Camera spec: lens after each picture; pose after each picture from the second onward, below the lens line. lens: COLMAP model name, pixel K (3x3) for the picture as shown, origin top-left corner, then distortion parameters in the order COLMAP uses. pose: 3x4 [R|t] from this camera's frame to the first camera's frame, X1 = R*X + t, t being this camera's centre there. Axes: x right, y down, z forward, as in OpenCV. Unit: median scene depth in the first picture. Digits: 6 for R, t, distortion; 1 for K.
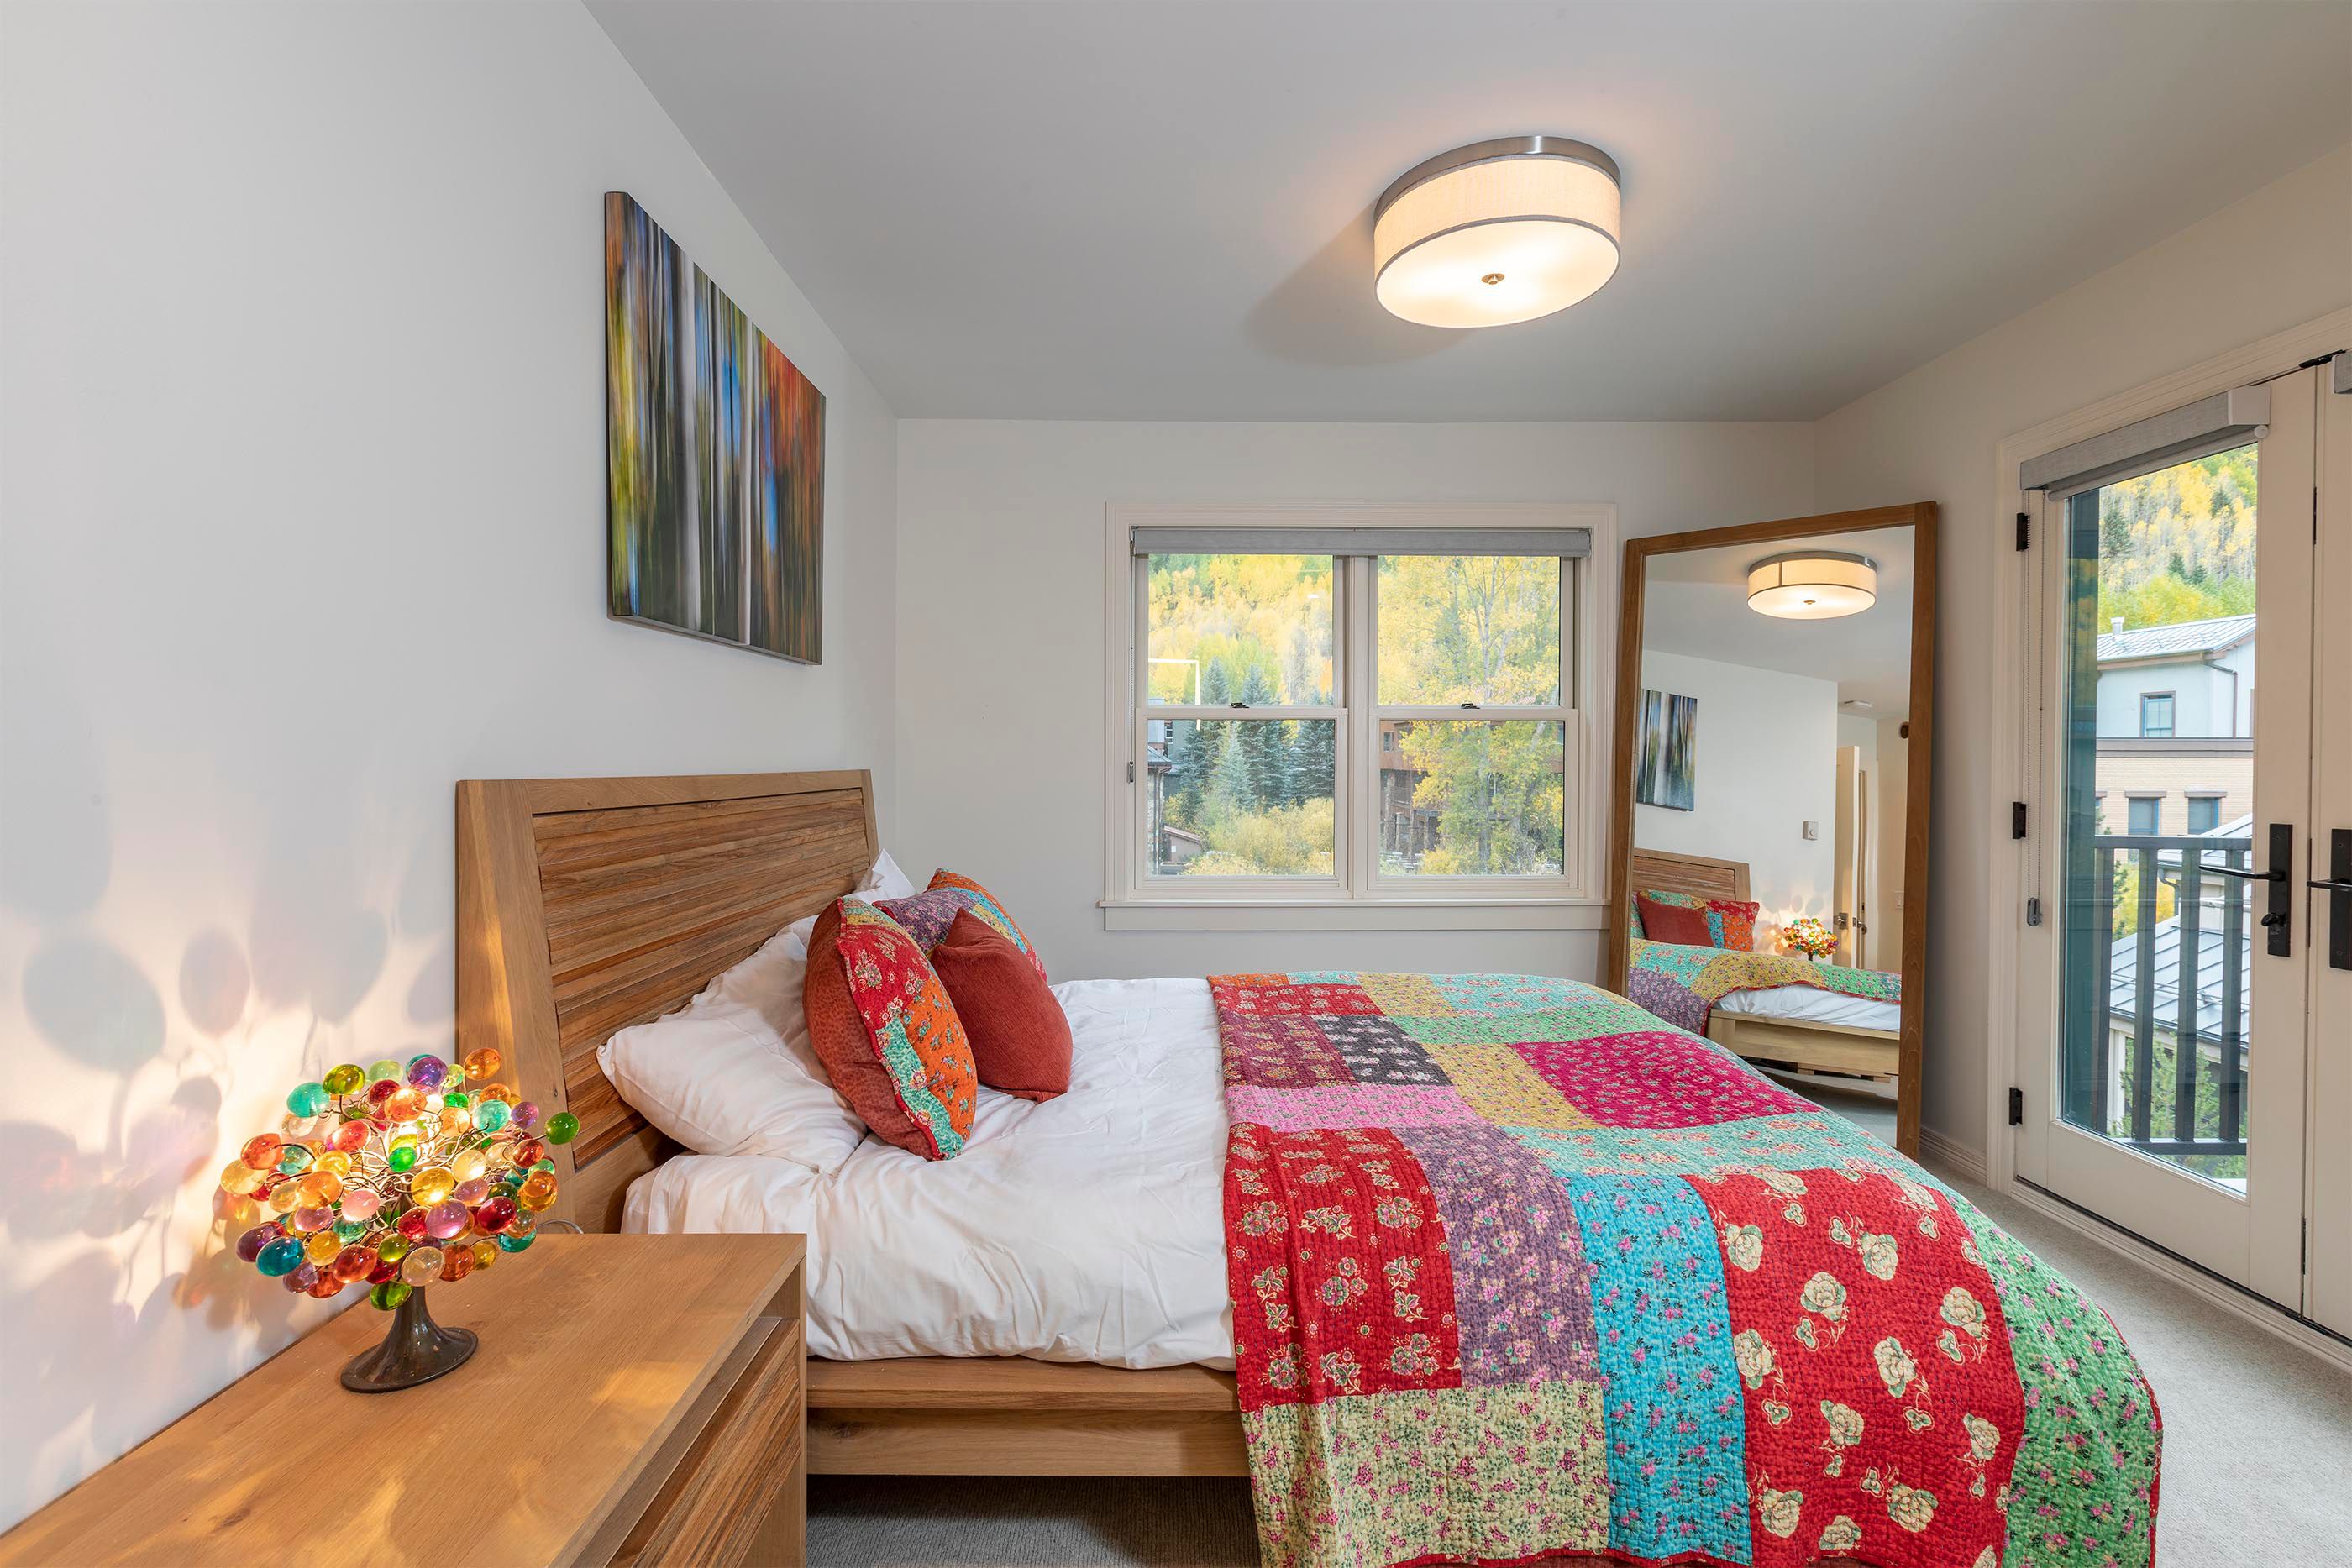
lens RADIAL K [[1072.7, 0, 1171.0], [0, 1072.7, 820.2], [0, 0, 1]] dist [-0.002123, 0.001067]
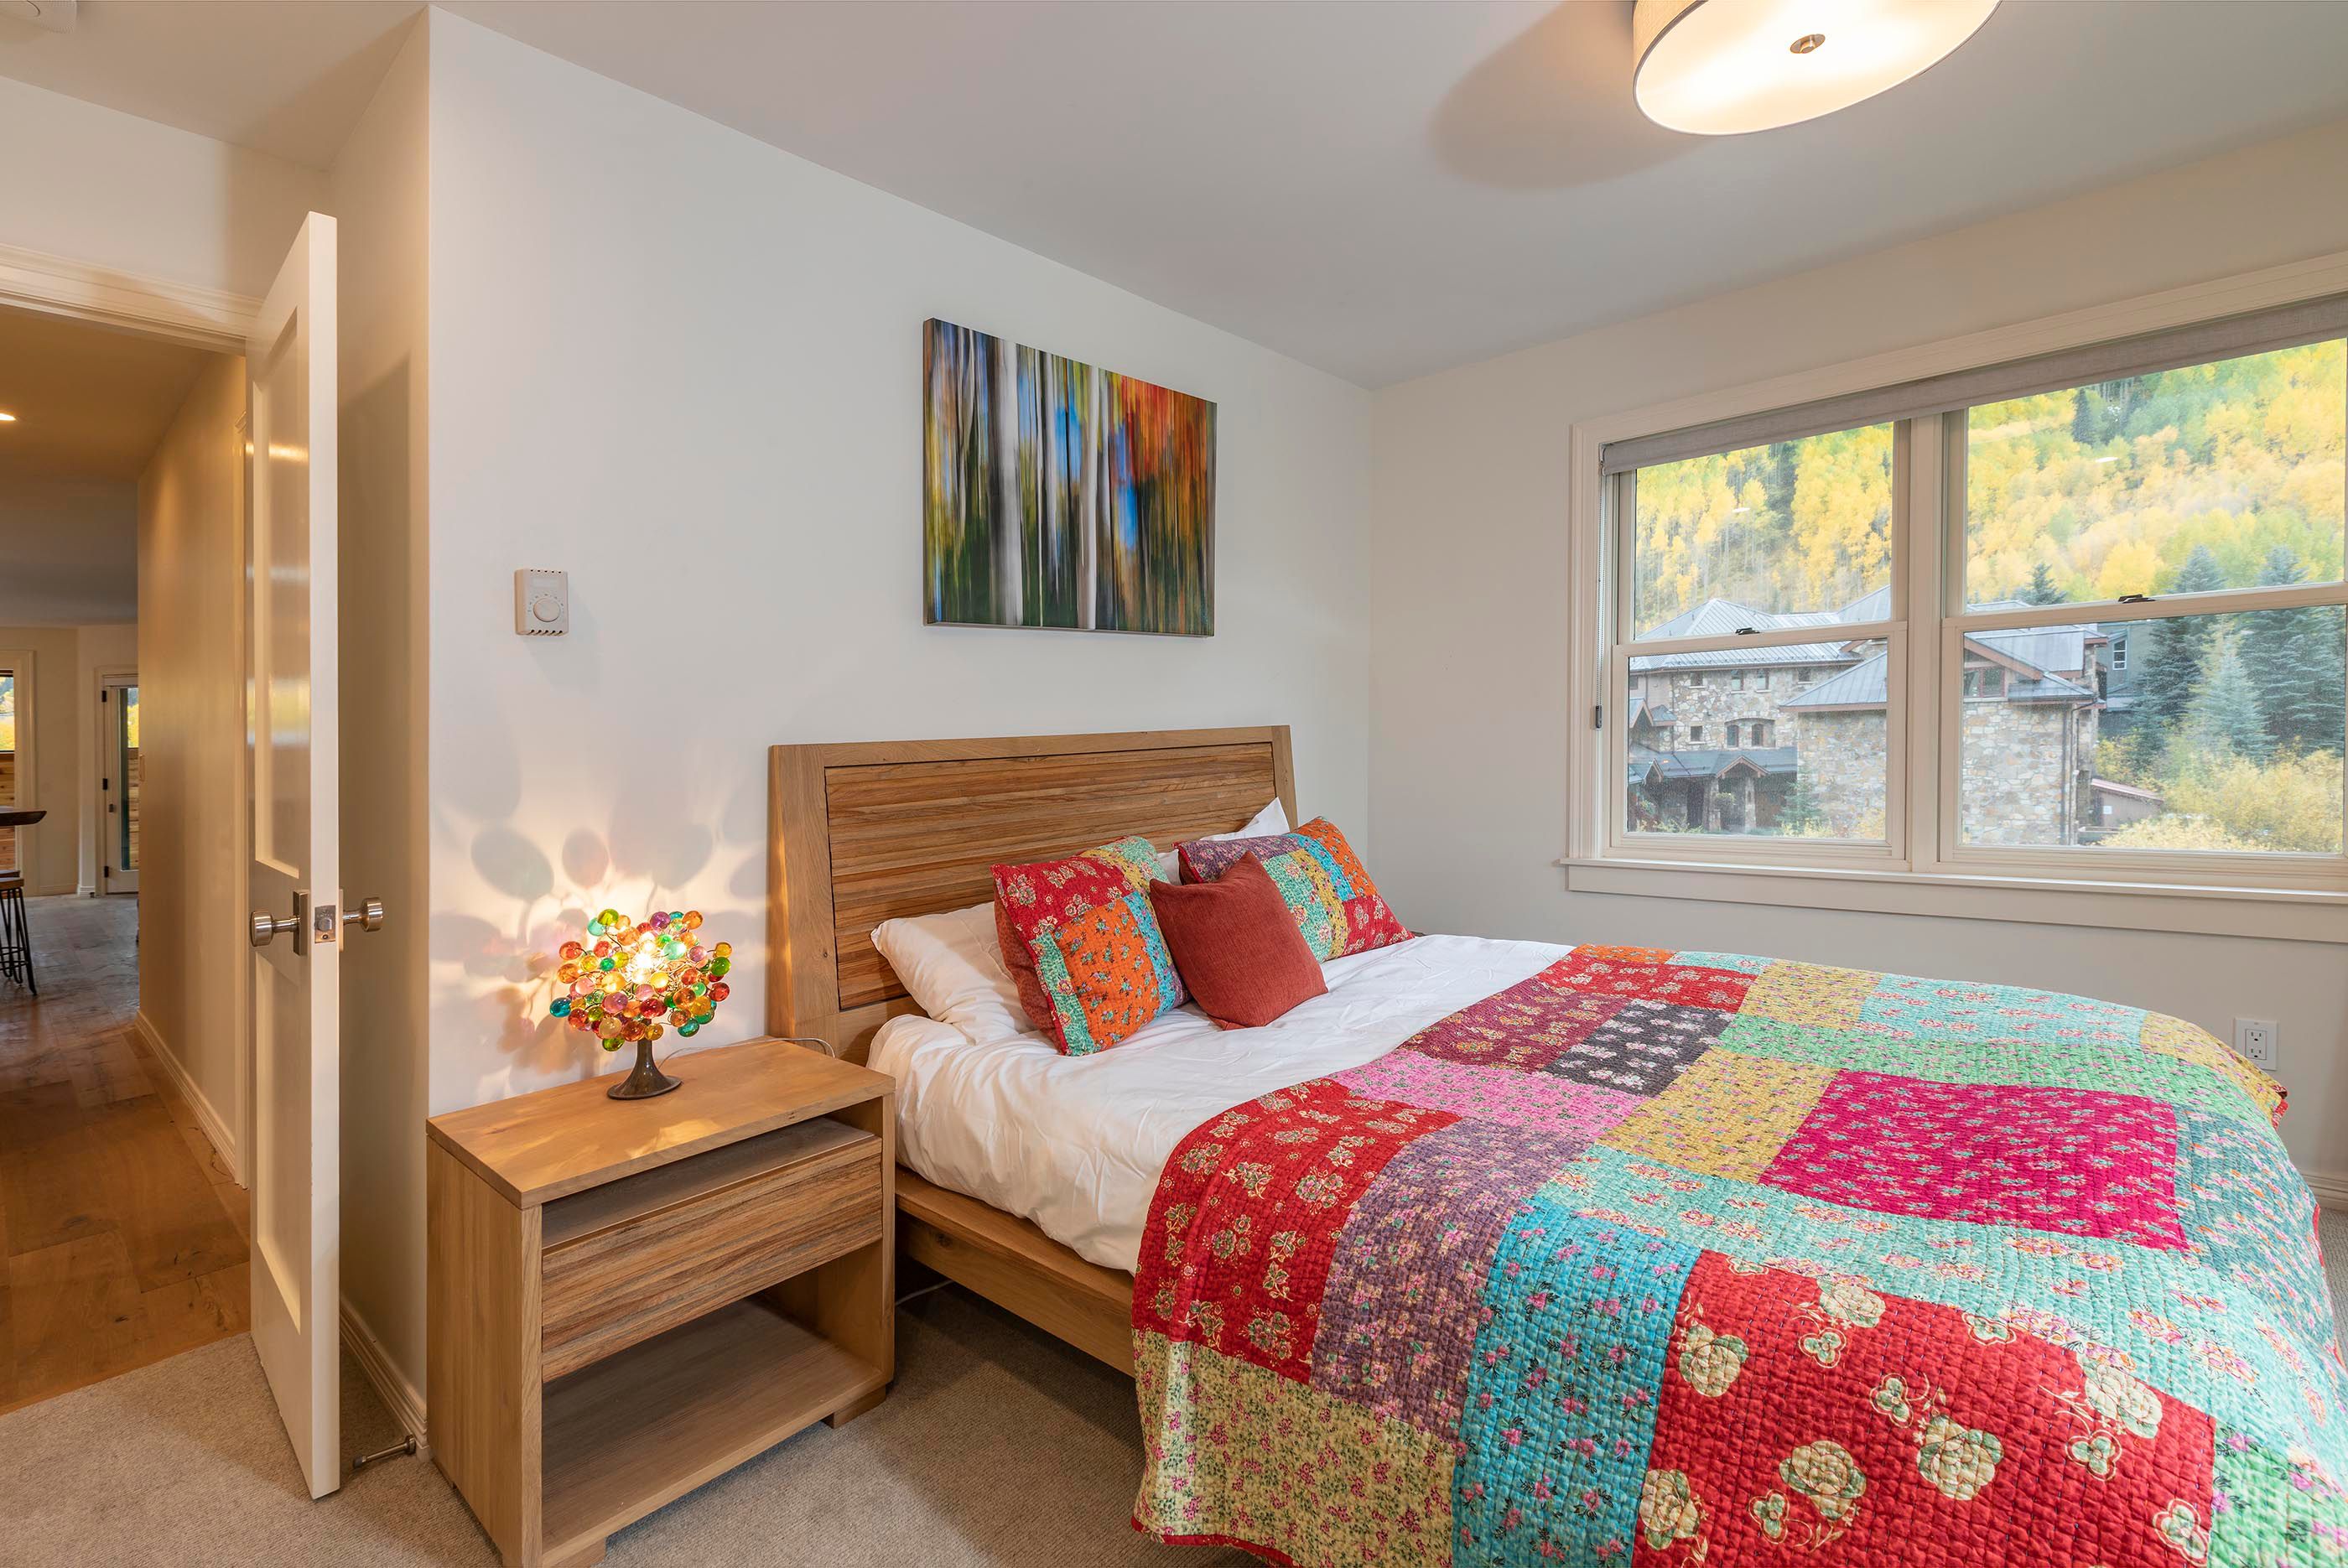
lens RADIAL K [[1071.0, 0, 1176.5], [0, 1071.0, 766.7], [0, 0, 1]] dist [-0.002123, 0.001067]
pose [[0.732416, -0.007863, -0.680812, 0.720264], [0.003153, 0.999962, -0.008157, 0.007427], [0.680850, 0.003828, 0.732412, 0.223539]]
